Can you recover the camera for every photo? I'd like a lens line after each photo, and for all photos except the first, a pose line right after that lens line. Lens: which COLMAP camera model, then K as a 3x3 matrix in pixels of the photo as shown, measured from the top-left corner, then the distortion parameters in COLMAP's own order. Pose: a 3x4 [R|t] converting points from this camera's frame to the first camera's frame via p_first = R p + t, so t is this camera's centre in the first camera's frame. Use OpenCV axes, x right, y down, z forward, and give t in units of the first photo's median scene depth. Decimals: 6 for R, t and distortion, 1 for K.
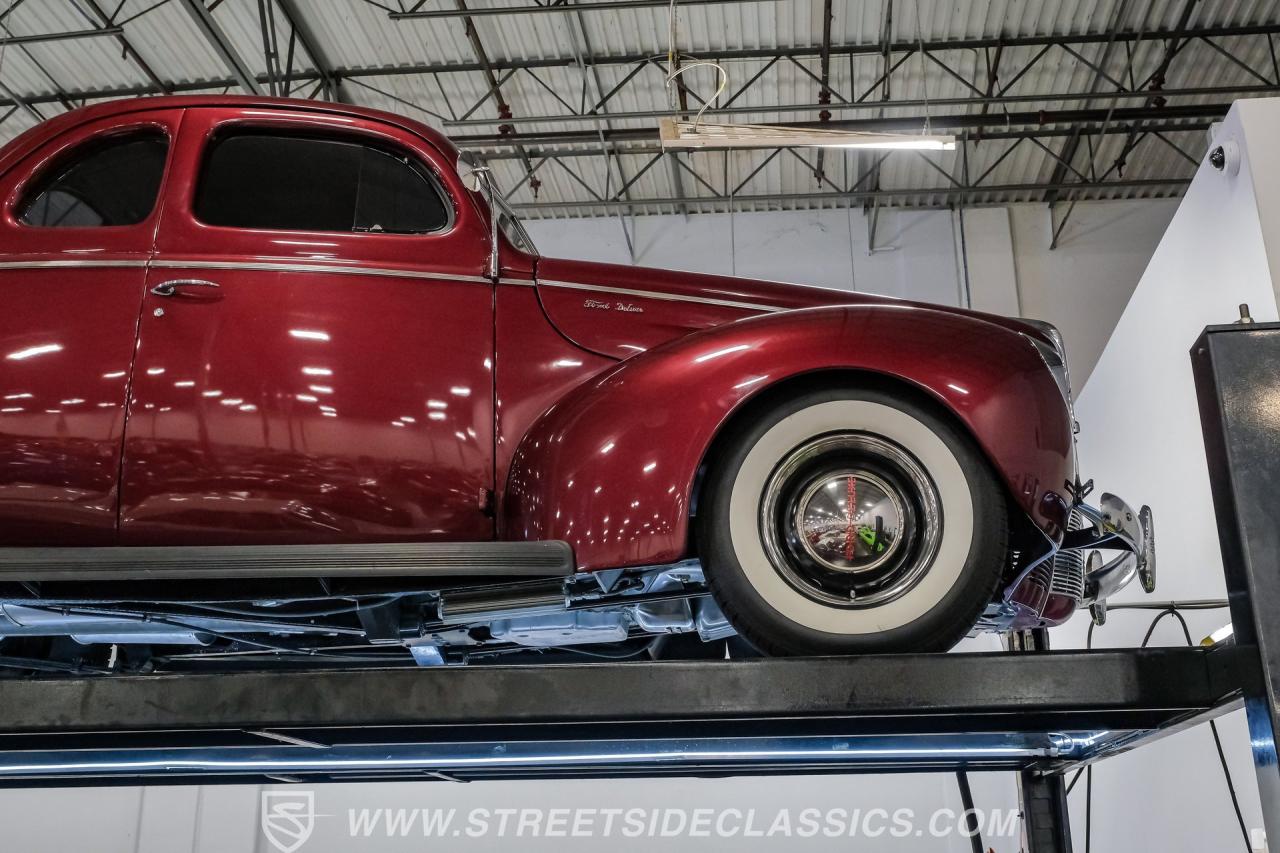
lens RADIAL K [[1397.0, 0, 640.0], [0, 1397.0, 426.5], [0, 0, 1]] dist [-0.009392, 0.028577]
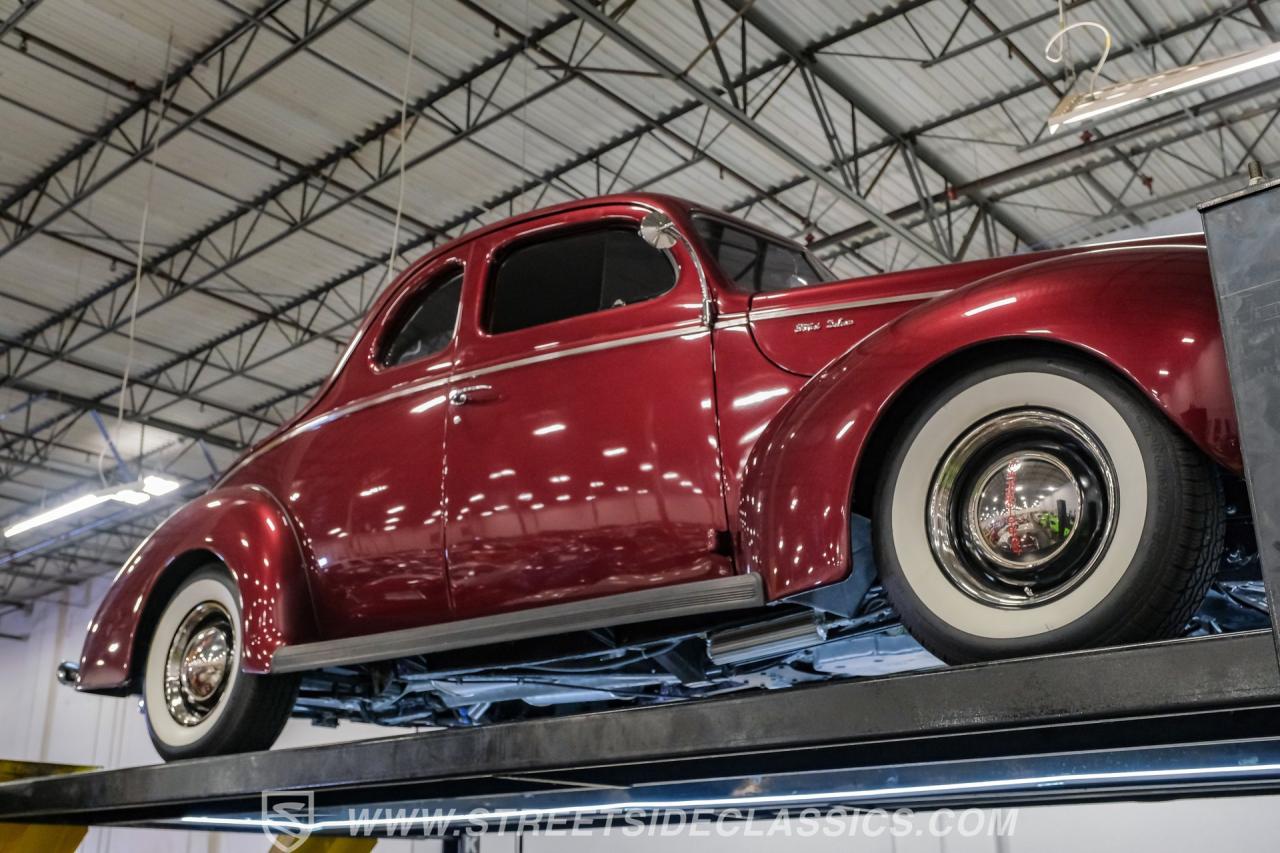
lens RADIAL K [[1326.7, 0, 639.1], [0, 1326.7, 495.4], [0, 0, 1]] dist [-0.006885, 0.002457]
pose [[0.828108, -0.158567, -0.537674, 0.111450], [0.166976, 0.985394, -0.033434, 0.012863], [0.535122, -0.062092, 0.842490, 0.045731]]
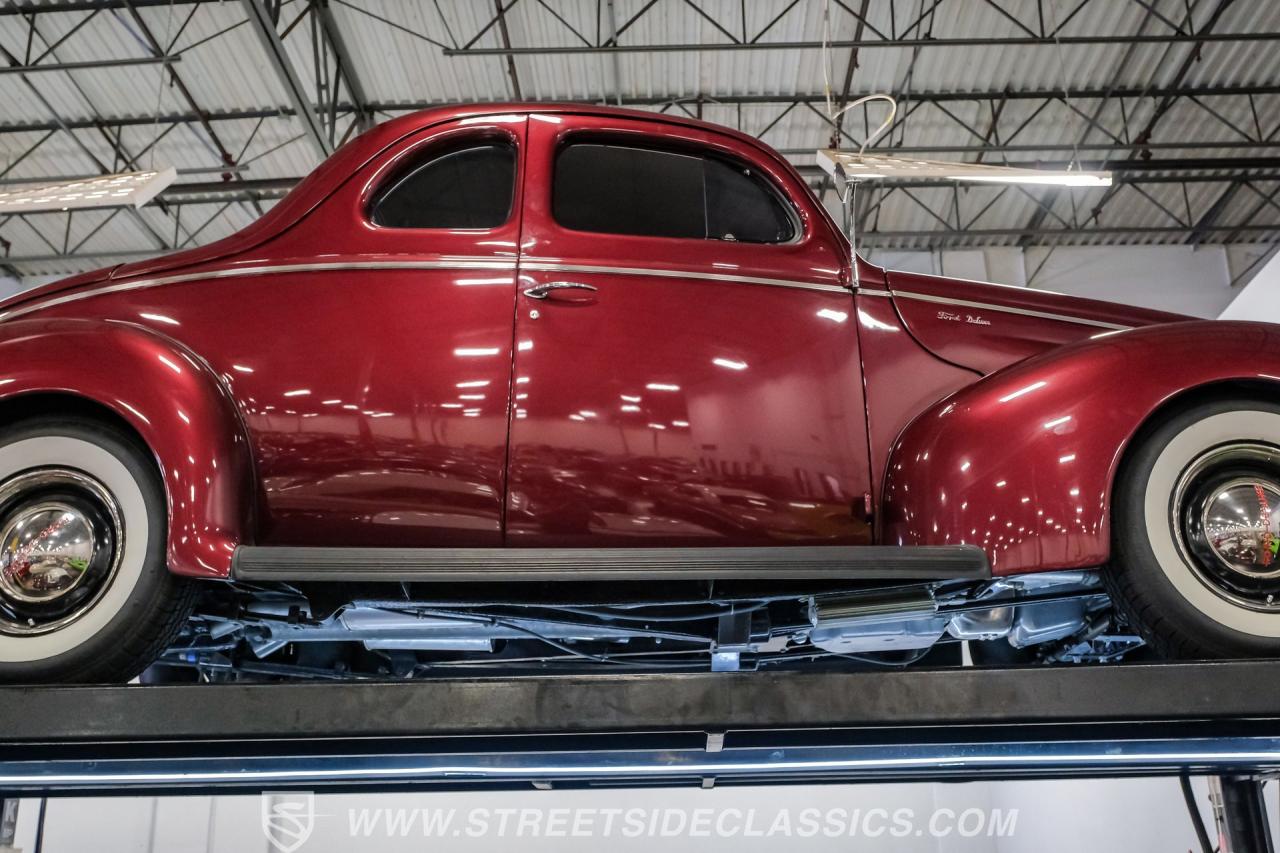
lens RADIAL K [[1318.2, 0, 598.4], [0, 1318.2, 434.4], [0, 0, 1]] dist [-0.013869, 0.012430]
pose [[0.998202, 0.013163, 0.058468, -0.108665], [-0.012141, 0.999768, -0.017798, 0.006157], [-0.058689, 0.017057, 0.998131, 0.017381]]
